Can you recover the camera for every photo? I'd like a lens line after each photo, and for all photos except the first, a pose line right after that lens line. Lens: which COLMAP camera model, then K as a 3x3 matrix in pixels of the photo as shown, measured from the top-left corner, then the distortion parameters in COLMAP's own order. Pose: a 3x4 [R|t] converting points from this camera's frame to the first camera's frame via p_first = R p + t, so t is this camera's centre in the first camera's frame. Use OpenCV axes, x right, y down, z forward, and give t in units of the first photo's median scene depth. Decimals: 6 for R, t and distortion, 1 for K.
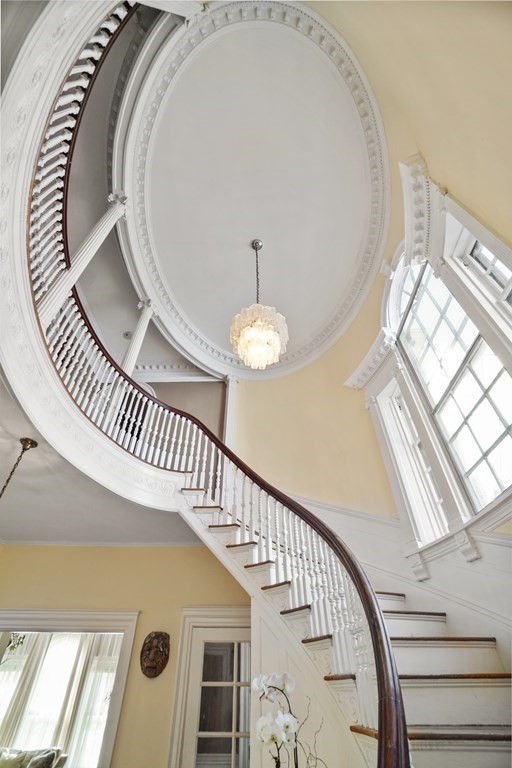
lens RADIAL K [[339.5, 0, 254.7], [0, 339.5, 383.4], [0, 0, 1]] dist [-0.049370, 0.021503]
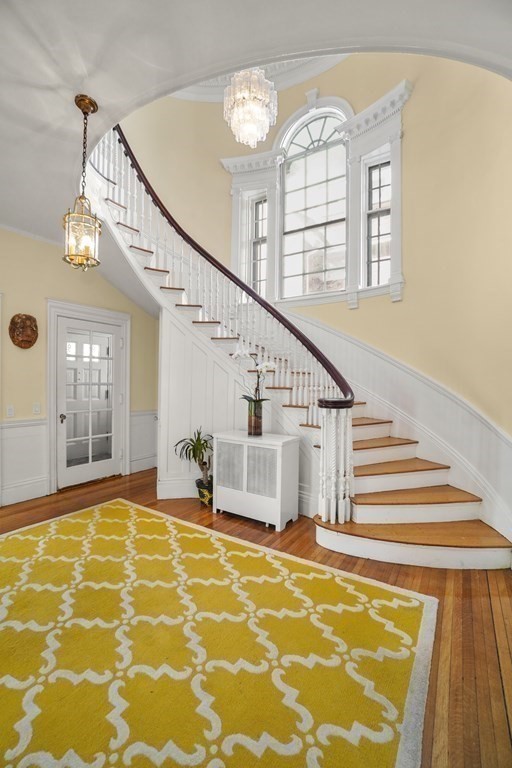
lens RADIAL K [[339.5, 0, 254.7], [0, 339.5, 383.4], [0, 0, 1]] dist [-0.049370, 0.021503]
pose [[0.507347, -0.006690, 0.861716, -0.902634], [-0.588444, 0.727843, 0.352105, 0.122188], [-0.629549, -0.685711, 0.365332, 0.013338]]
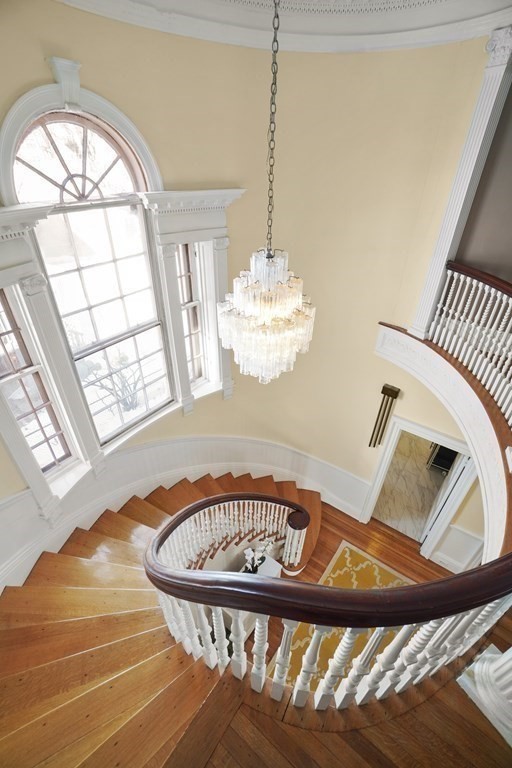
lens RADIAL K [[339.5, 0, 254.7], [0, 339.5, 383.4], [0, 0, 1]] dist [-0.049370, 0.021503]
pose [[-0.820215, -0.334663, 0.463949, -0.320256], [-0.401224, 0.914638, -0.049561, 0.002740], [-0.407759, -0.226798, -0.884475, 1.527752]]
